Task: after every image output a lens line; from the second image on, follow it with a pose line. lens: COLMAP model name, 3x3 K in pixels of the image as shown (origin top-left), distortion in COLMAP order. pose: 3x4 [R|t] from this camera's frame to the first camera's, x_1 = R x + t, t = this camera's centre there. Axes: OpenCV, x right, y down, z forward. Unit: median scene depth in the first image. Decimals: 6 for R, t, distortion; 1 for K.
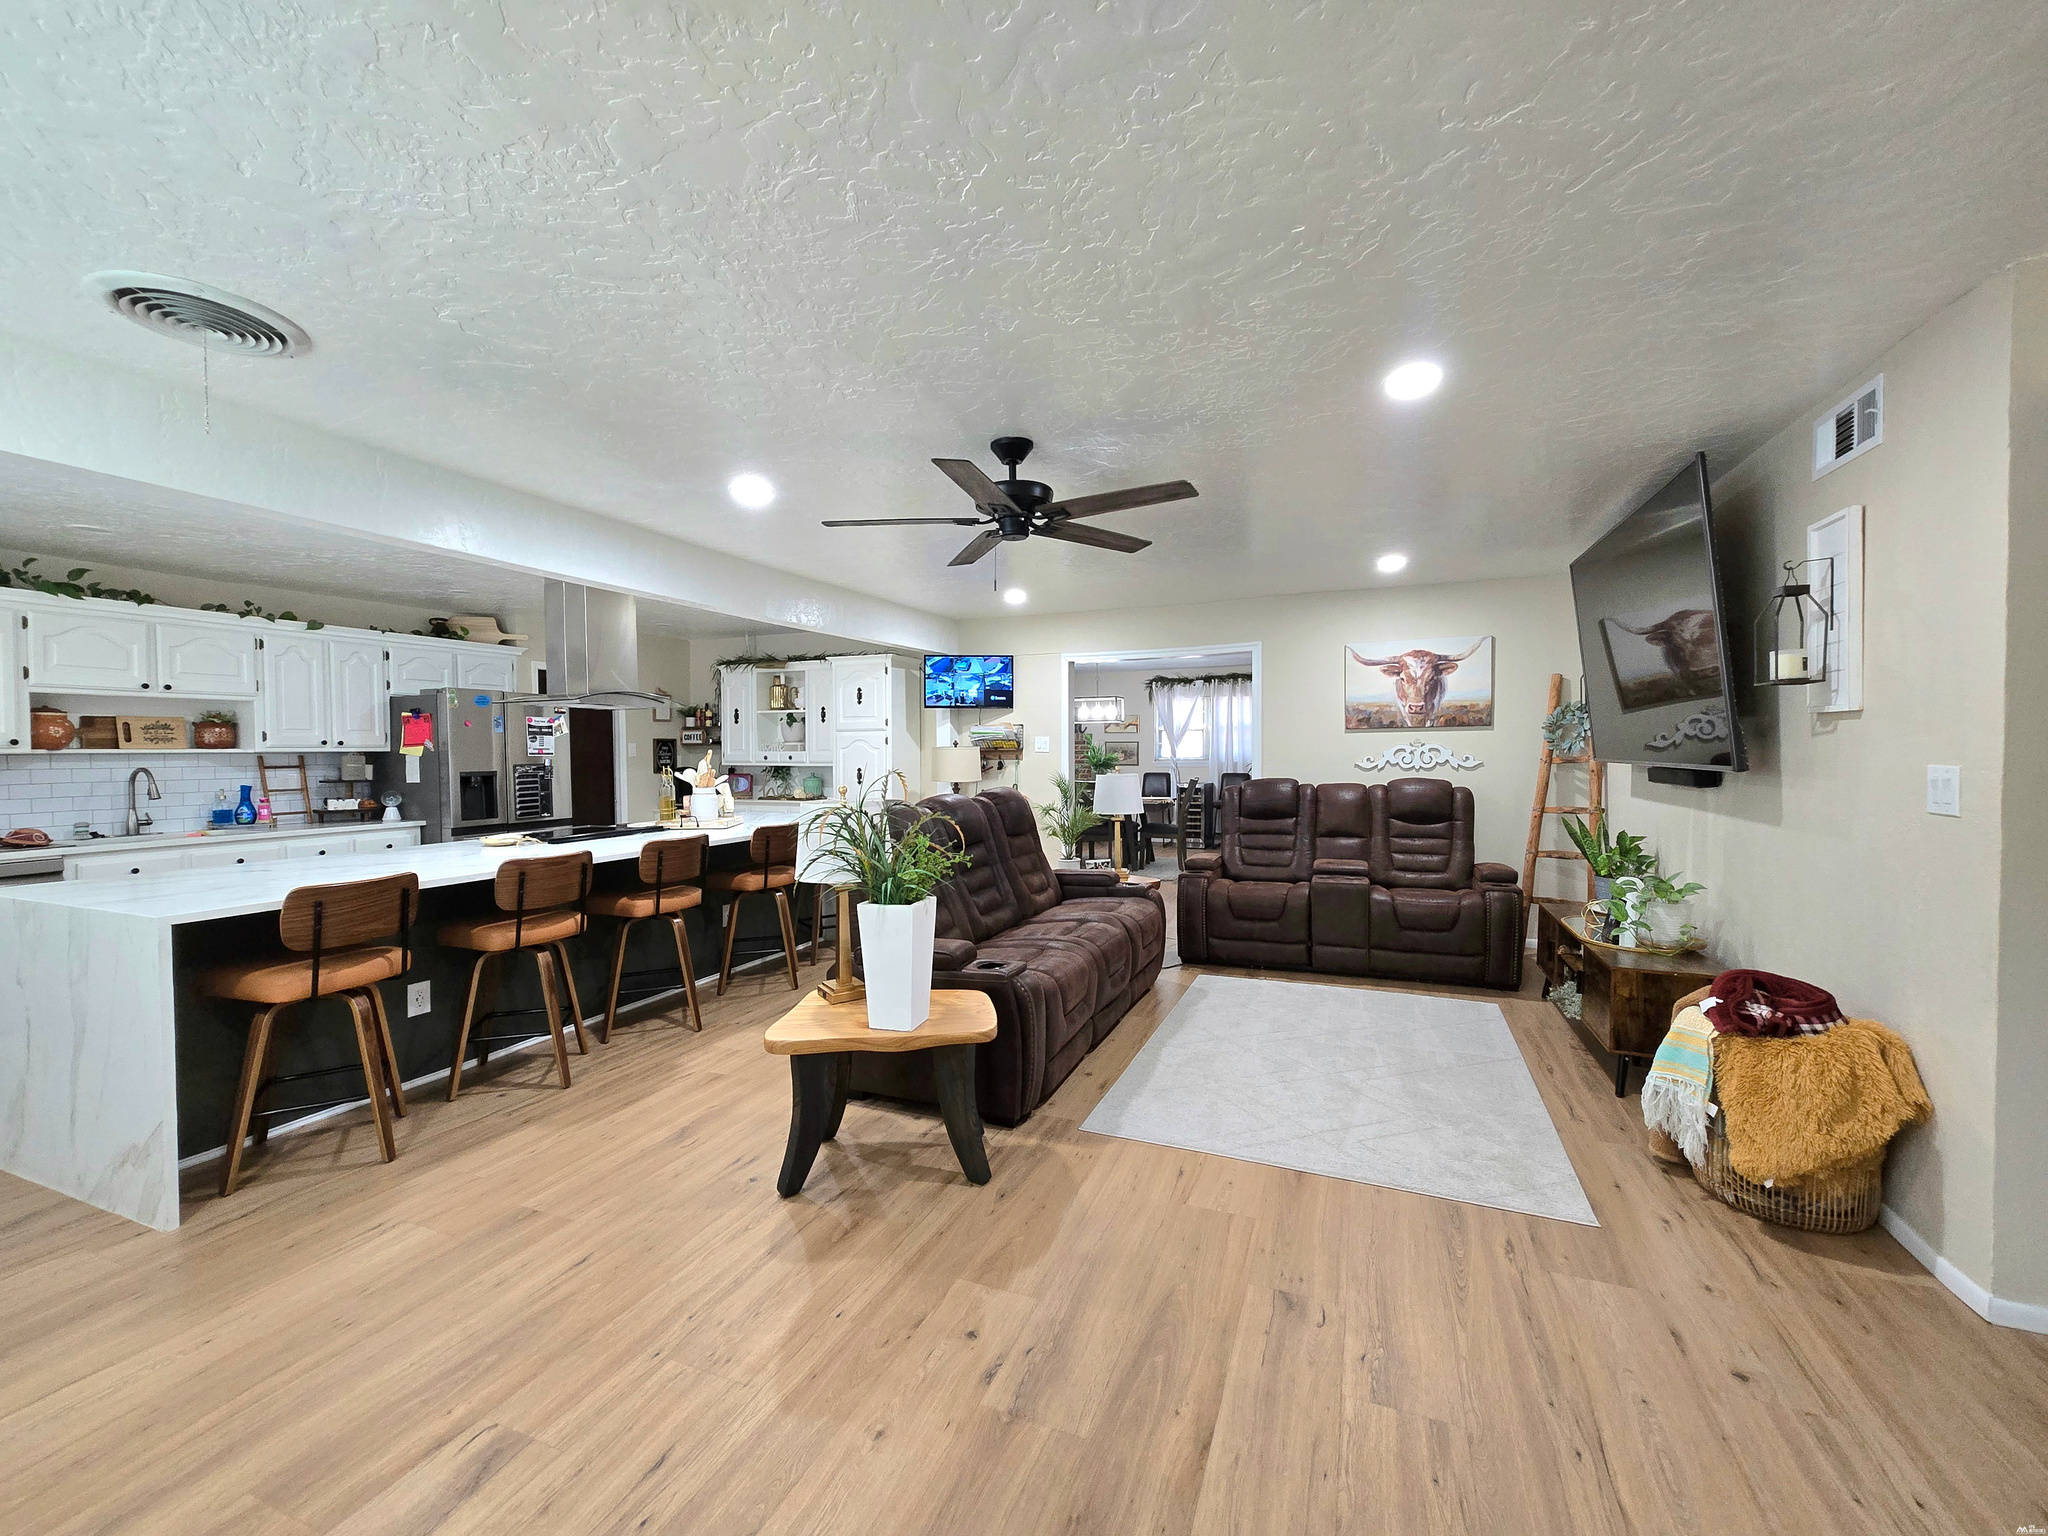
lens RADIAL K [[849.8, 0, 1023.1], [0, 849.8, 776.8], [0, 0, 1]] dist [-0.000930, 0.000090]
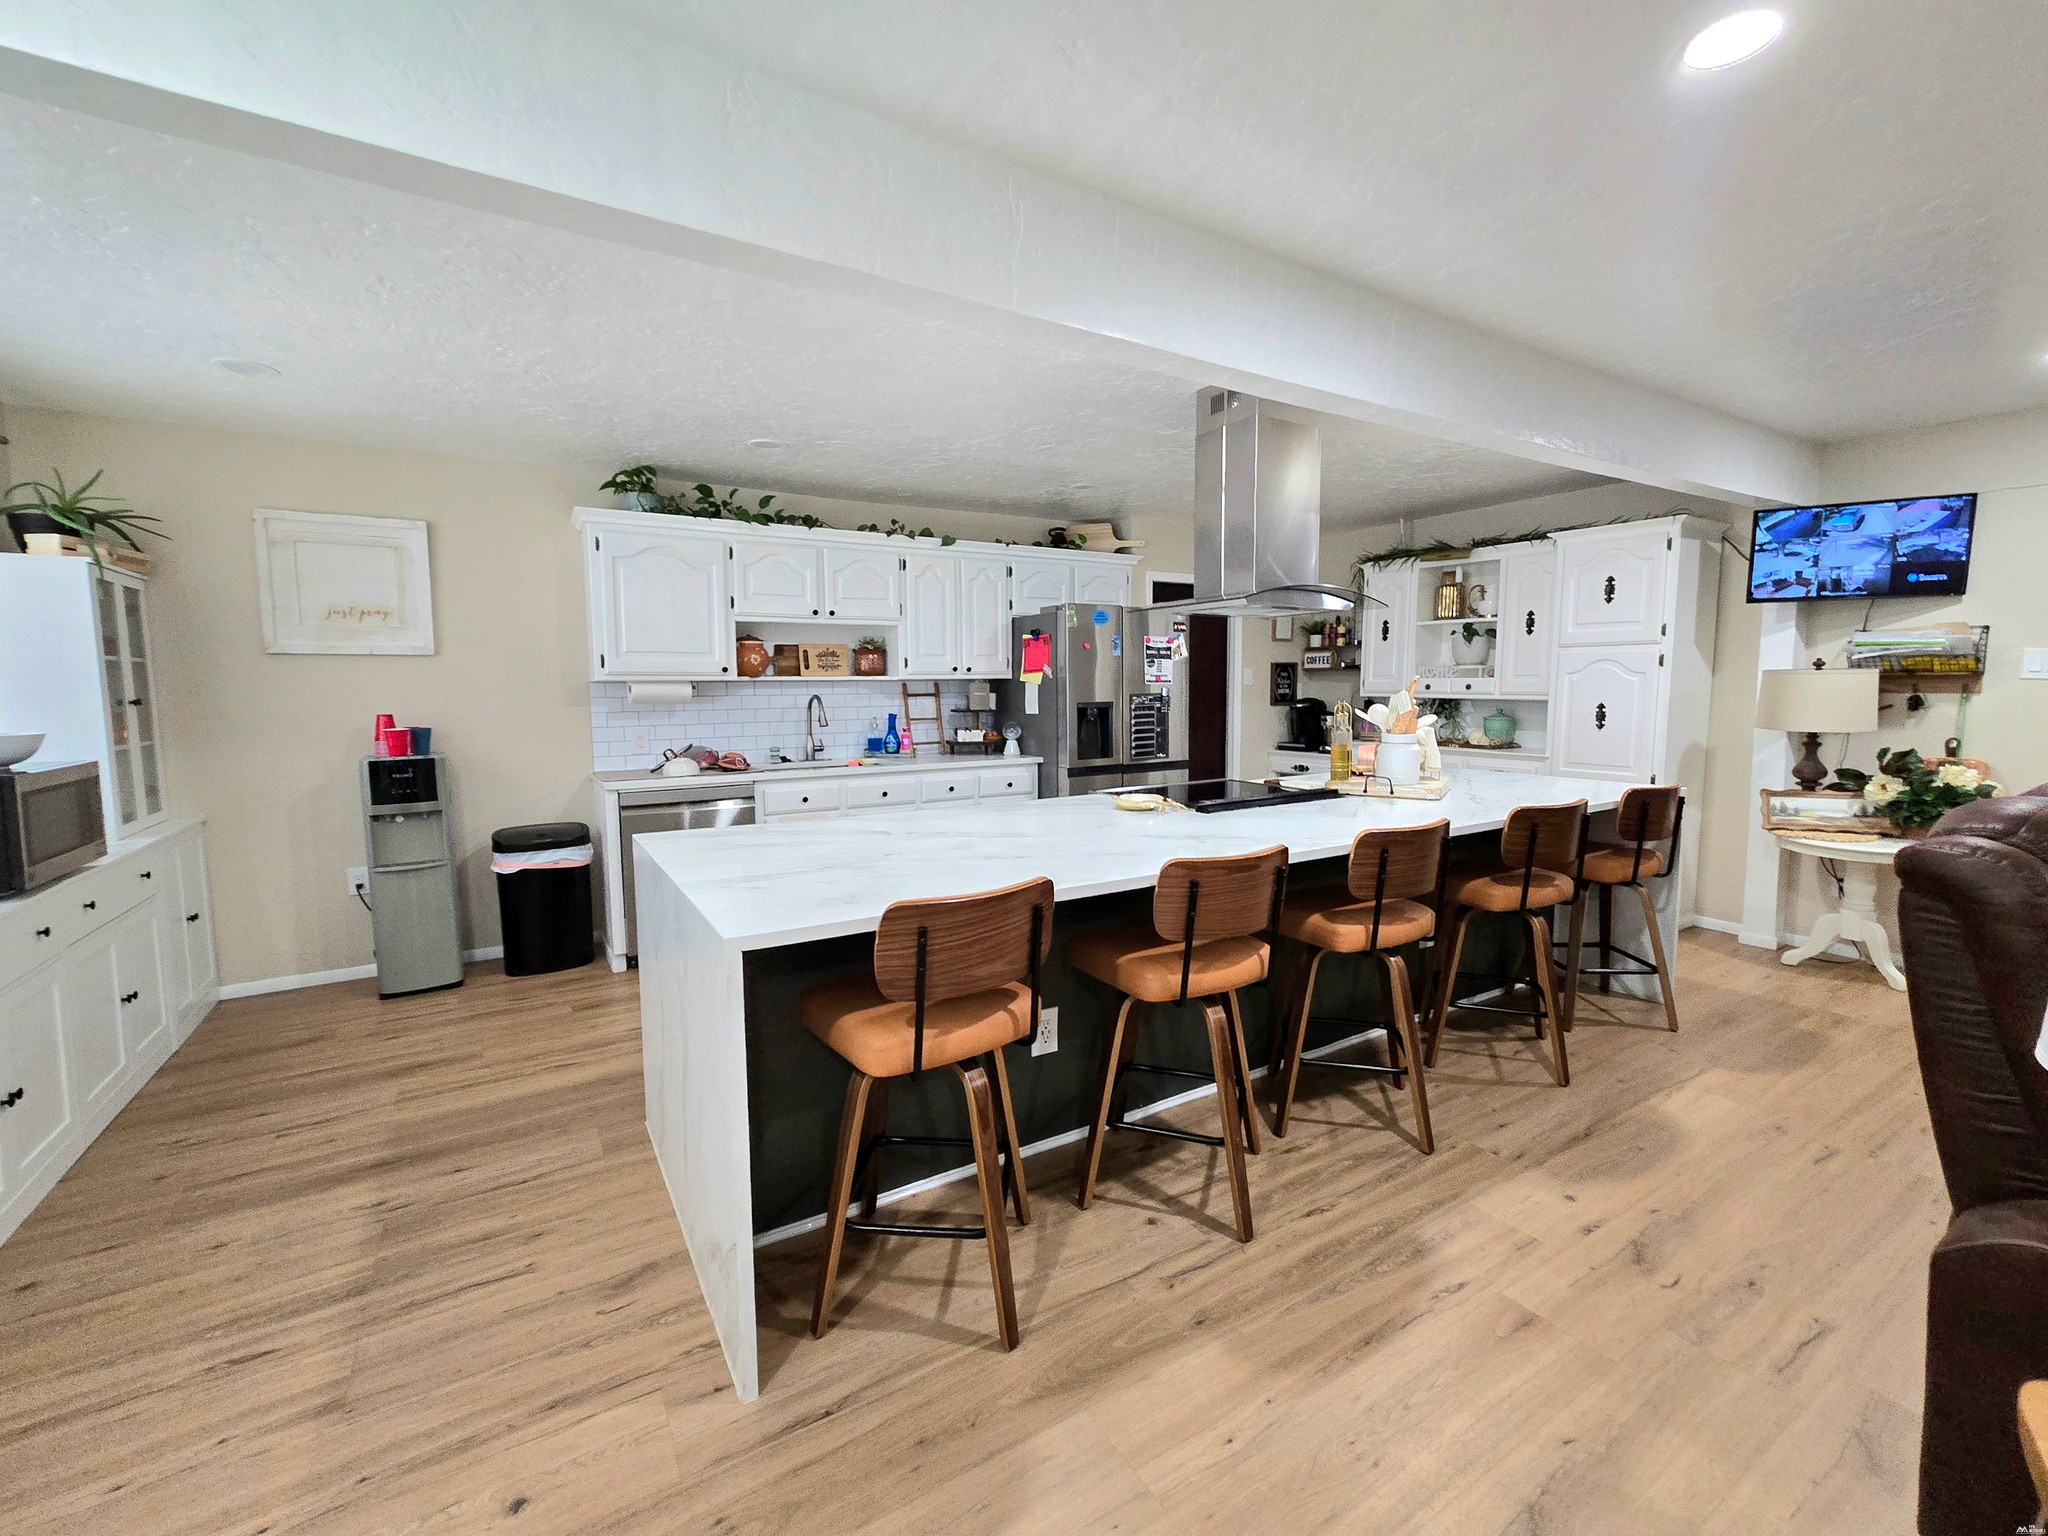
lens RADIAL K [[849.8, 0, 1023.1], [0, 849.8, 776.8], [0, 0, 1]] dist [-0.000930, 0.000090]
pose [[0.813191, 0.065396, -0.578311, -0.221267], [-0.016695, 0.995879, 0.089140, -0.007029], [0.581757, -0.062833, 0.810932, 0.288003]]
